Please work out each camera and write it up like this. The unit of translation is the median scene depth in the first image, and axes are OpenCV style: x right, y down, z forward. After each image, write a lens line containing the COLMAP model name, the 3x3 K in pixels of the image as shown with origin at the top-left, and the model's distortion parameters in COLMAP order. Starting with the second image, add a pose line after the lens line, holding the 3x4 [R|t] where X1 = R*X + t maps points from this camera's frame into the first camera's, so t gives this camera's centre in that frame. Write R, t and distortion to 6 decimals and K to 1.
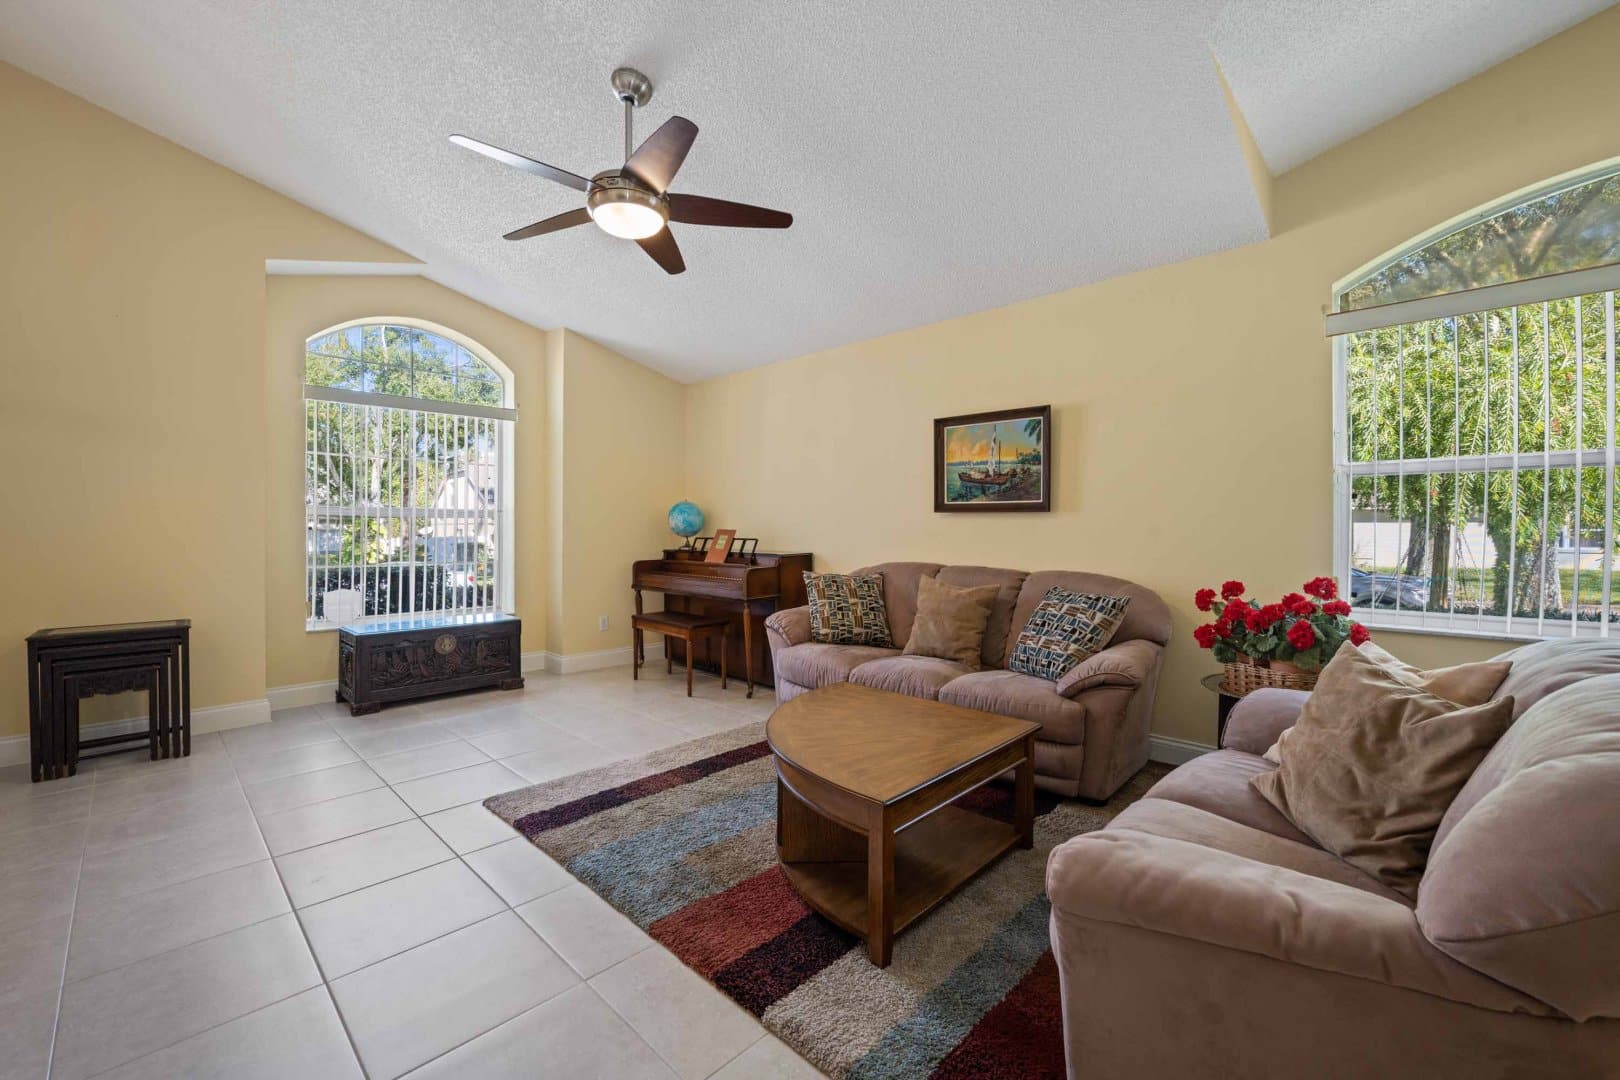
lens RADIAL K [[683.6, 0, 813.5], [0, 683.6, 530.6], [0, 0, 1]] dist [-0.001059, -0.000042]
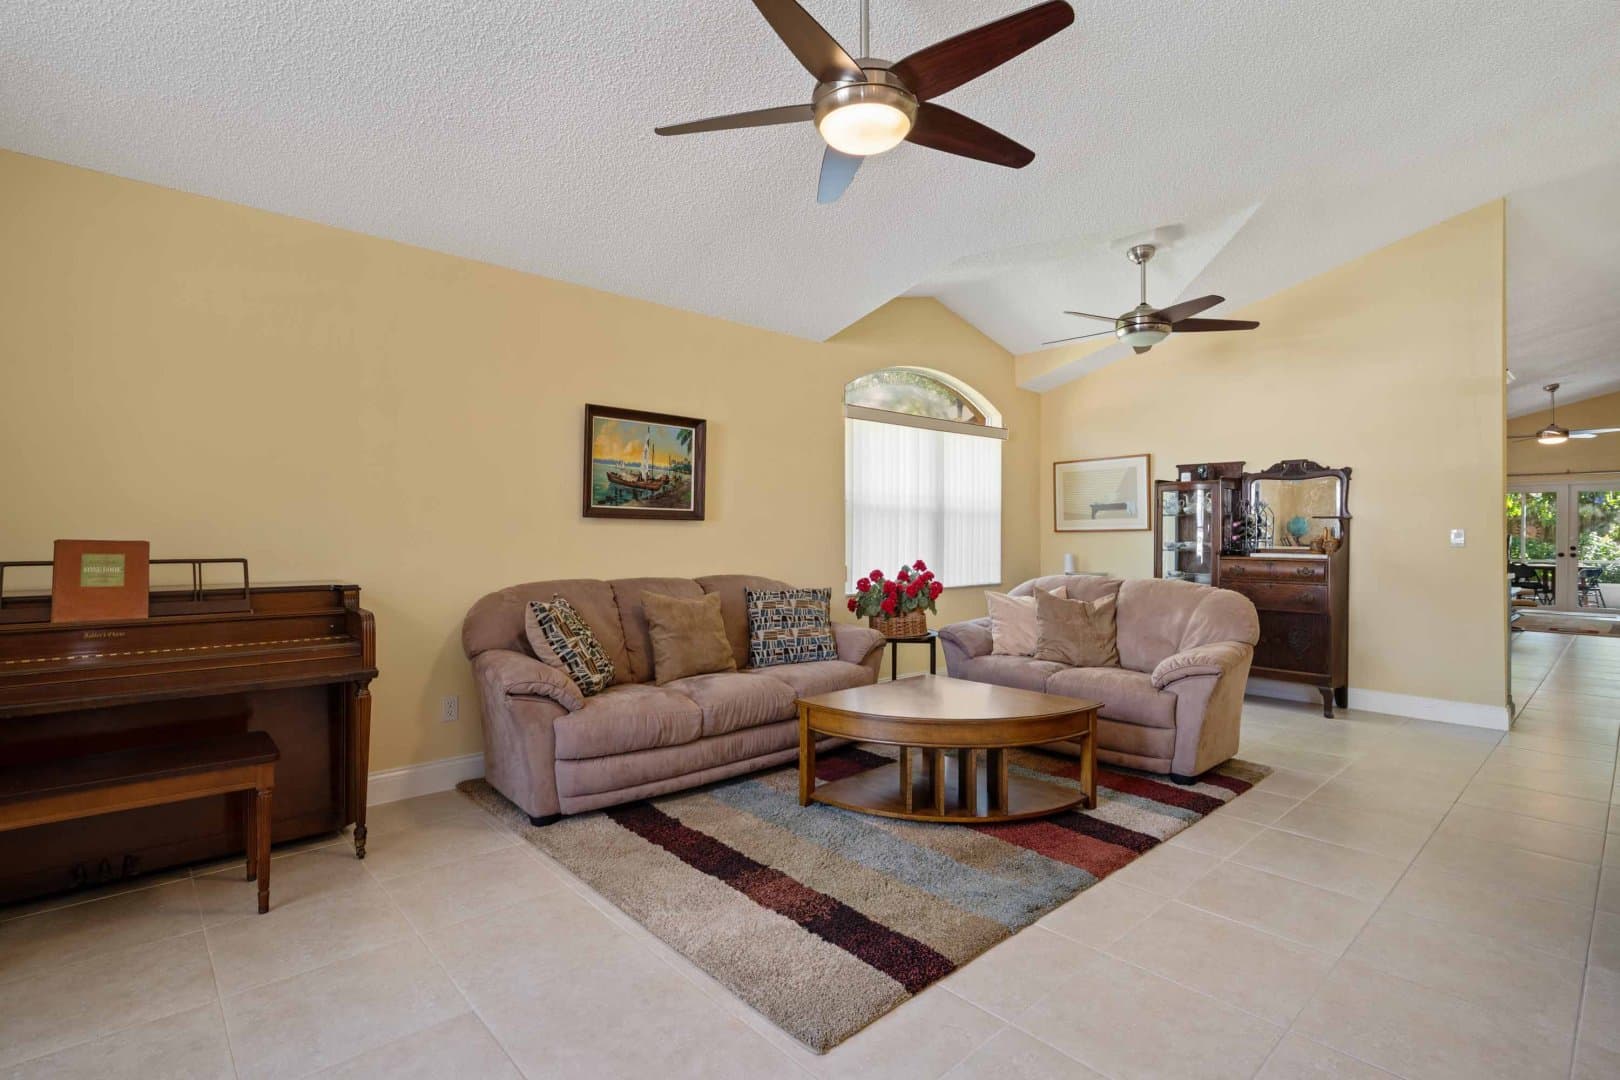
lens RADIAL K [[816.0, 0, 810.0], [0, 816.0, 540.0], [0, 0, 1]] dist [-0.003239, -0.000379]
pose [[0.019849, -0.005505, 0.999788, -0.864422], [0.004543, 0.999975, 0.005415, -0.003444], [-0.999793, 0.004435, 0.019874, 0.769692]]
